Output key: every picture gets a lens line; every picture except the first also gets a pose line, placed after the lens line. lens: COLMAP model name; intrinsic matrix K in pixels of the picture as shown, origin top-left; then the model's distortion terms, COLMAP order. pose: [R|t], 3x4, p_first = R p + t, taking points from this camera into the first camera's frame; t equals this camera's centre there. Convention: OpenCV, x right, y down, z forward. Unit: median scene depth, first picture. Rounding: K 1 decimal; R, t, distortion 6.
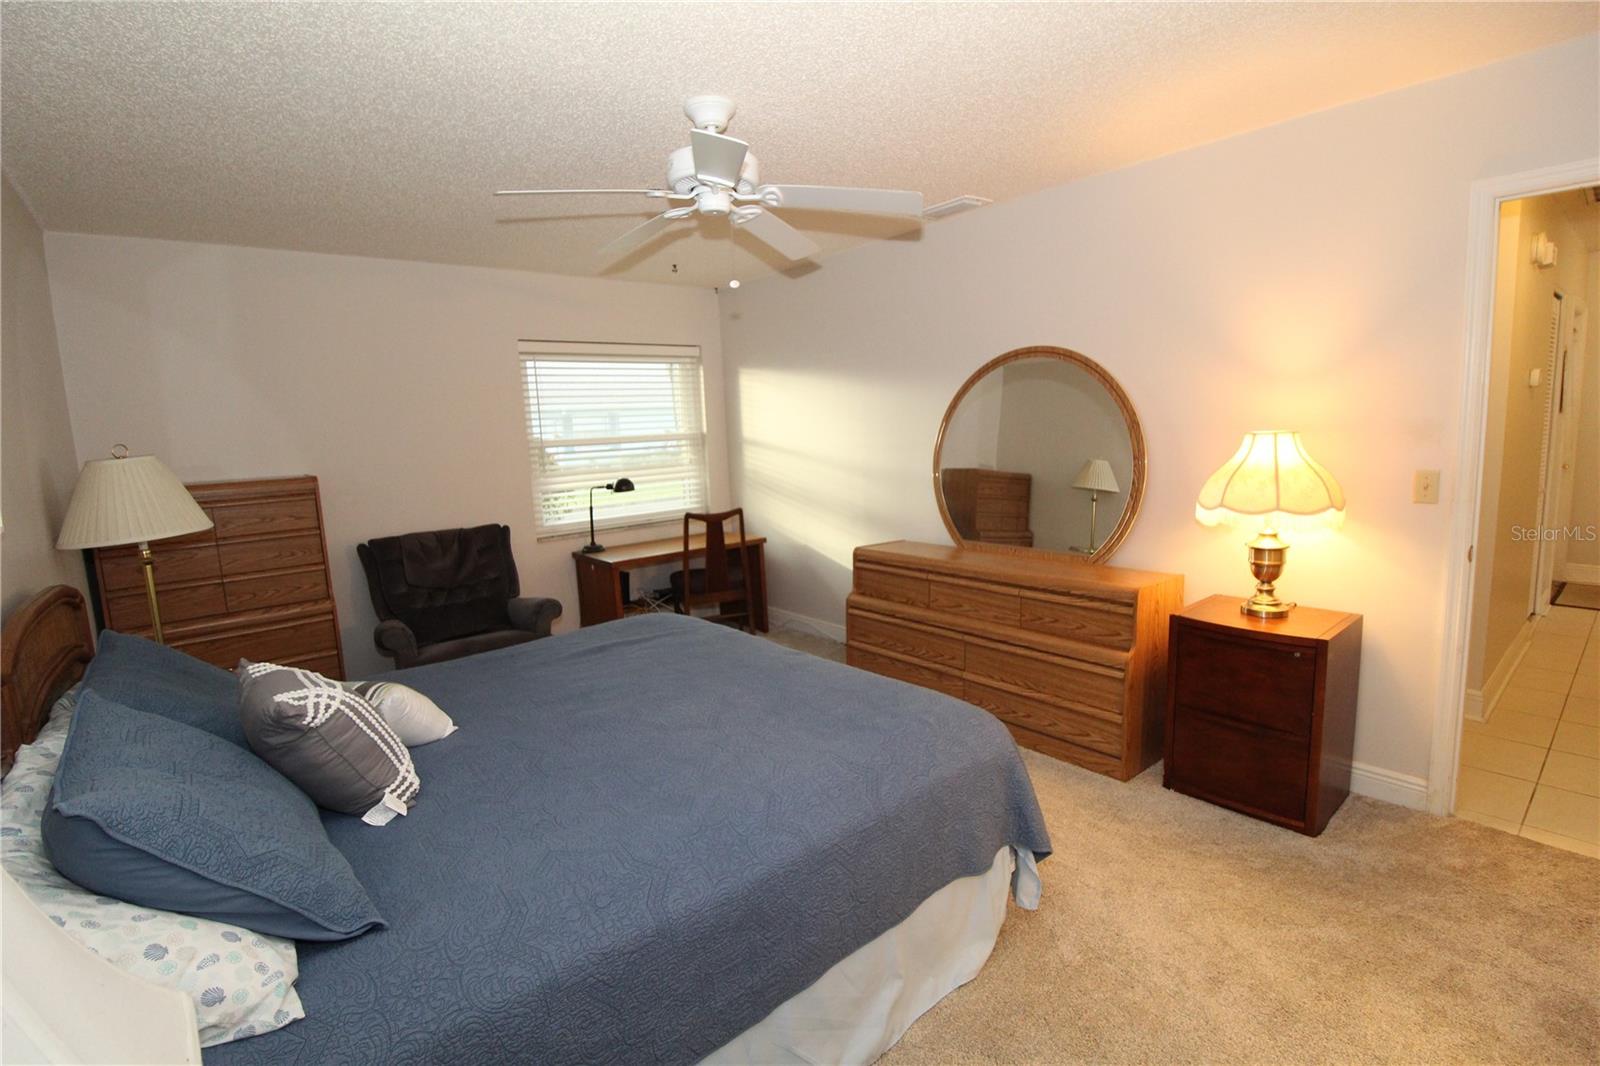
lens RADIAL K [[742.4, 0, 795.5], [0, 742.4, 530.3], [0, 0, 1]] dist [-0.010432, -0.003089]
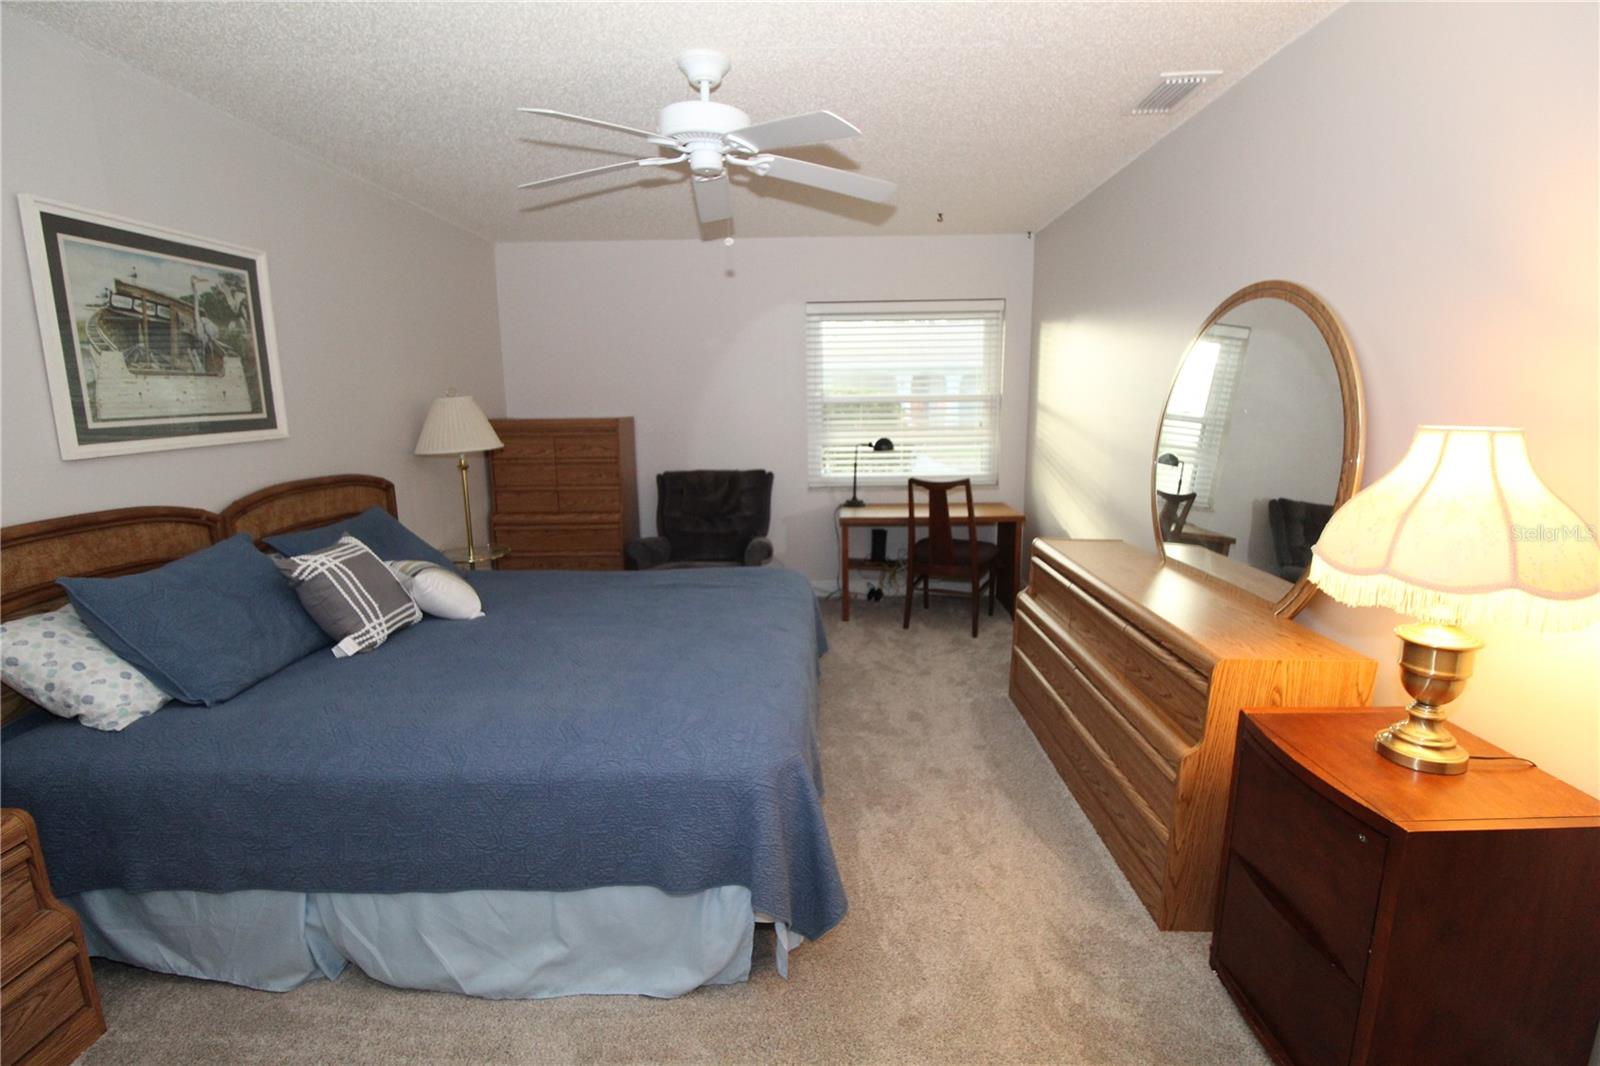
lens RADIAL K [[742.4, 0, 798.9], [0, 742.4, 532.4], [0, 0, 1]] dist [-0.010432, -0.003089]
pose [[0.757047, 0.152572, -0.635297, 0.368163], [-0.114197, 0.988284, 0.101263, -0.035004], [0.643304, -0.004112, 0.765600, 0.170391]]
